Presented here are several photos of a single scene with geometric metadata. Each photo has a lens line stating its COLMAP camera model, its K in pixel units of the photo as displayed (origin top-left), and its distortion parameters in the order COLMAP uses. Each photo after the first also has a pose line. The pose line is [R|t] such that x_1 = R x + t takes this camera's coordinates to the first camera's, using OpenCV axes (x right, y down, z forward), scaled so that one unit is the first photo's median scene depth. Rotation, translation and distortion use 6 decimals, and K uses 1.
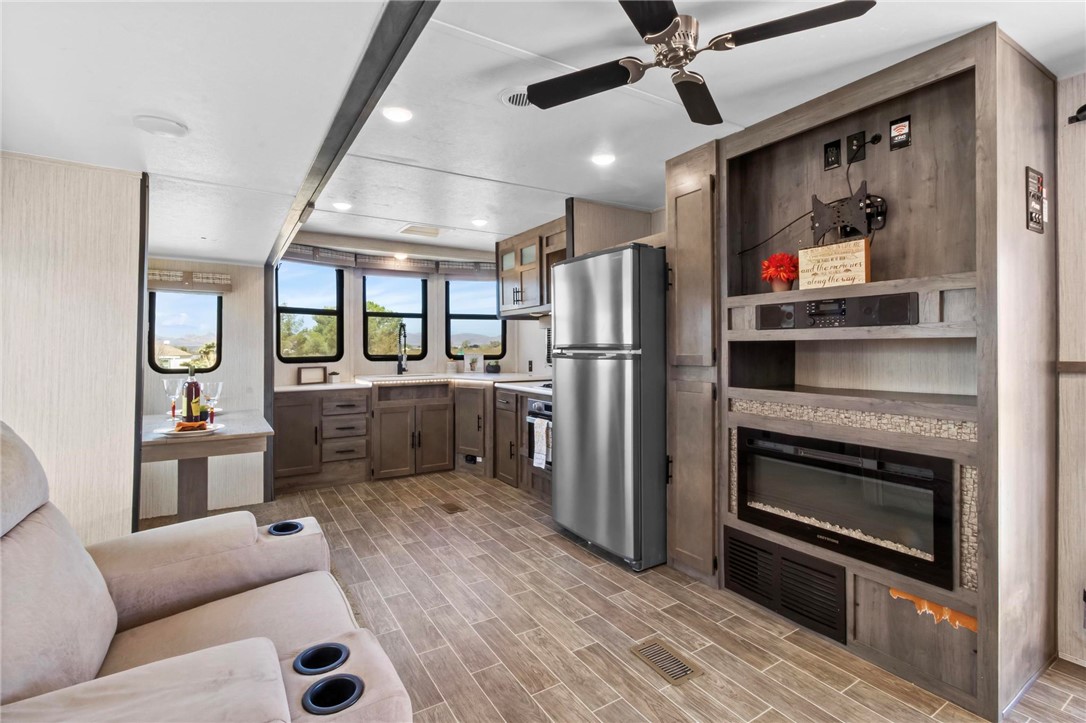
lens RADIAL K [[508.2, 0, 541.4], [0, 508.2, 342.3], [0, 0, 1]] dist [0.000764, 0.000490]
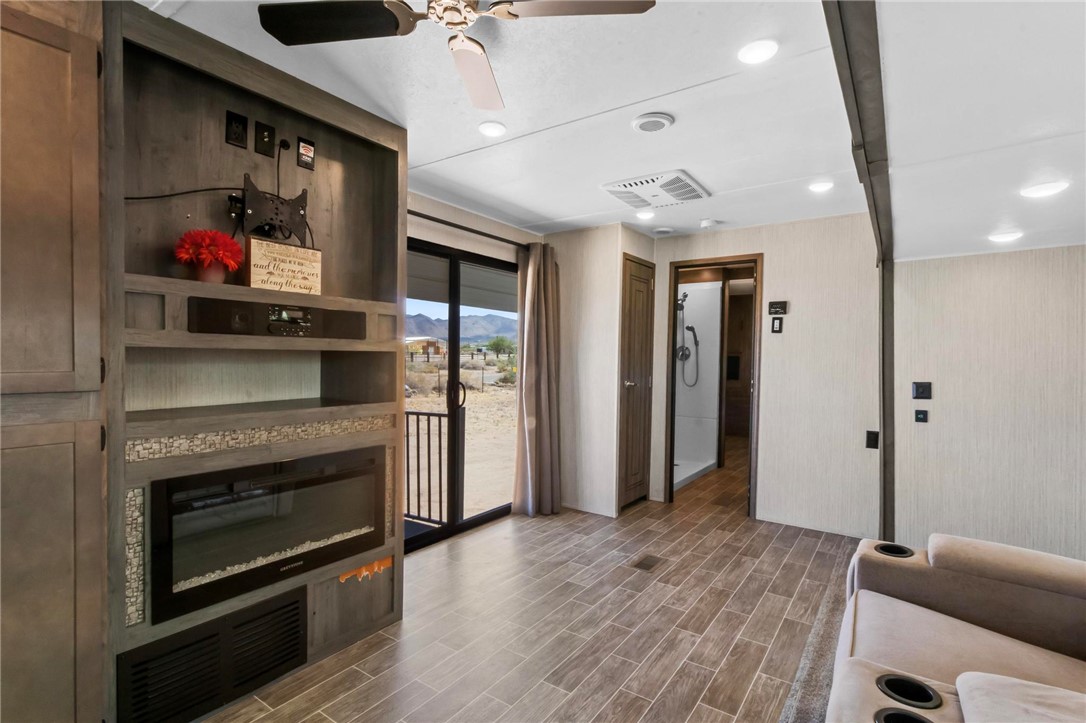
lens RADIAL K [[517.3, 0, 554.3], [0, 517.3, 374.1], [0, 0, 1]] dist [0.000891, 0.000085]
pose [[-0.410520, -0.024743, 0.911516, -0.370508], [-0.015033, 0.999680, 0.020366, 0.009784], [-0.911728, -0.005342, -0.410760, 0.736515]]
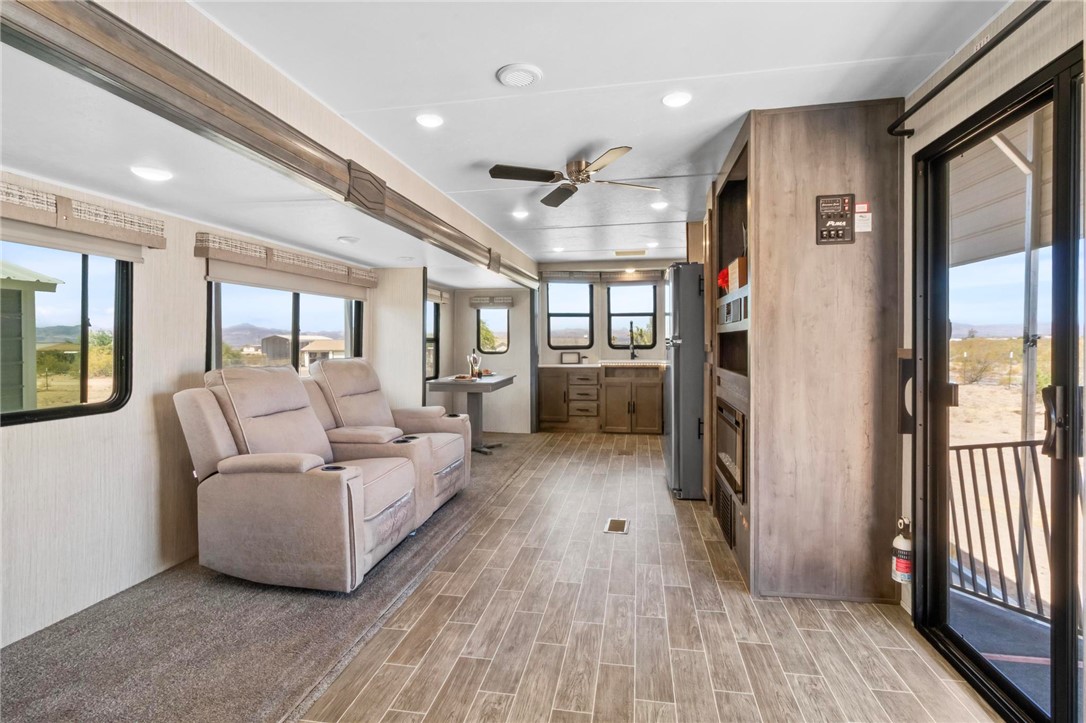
lens RADIAL K [[507.6, 0, 543.2], [0, 507.6, 351.3], [0, 0, 1]] dist [0.002097, 0.000362]
pose [[0.745375, 0.013847, -0.666502, 0.857883], [0.007427, 0.999550, 0.029072, 0.002773], [0.666604, -0.026619, 0.744936, -0.283402]]
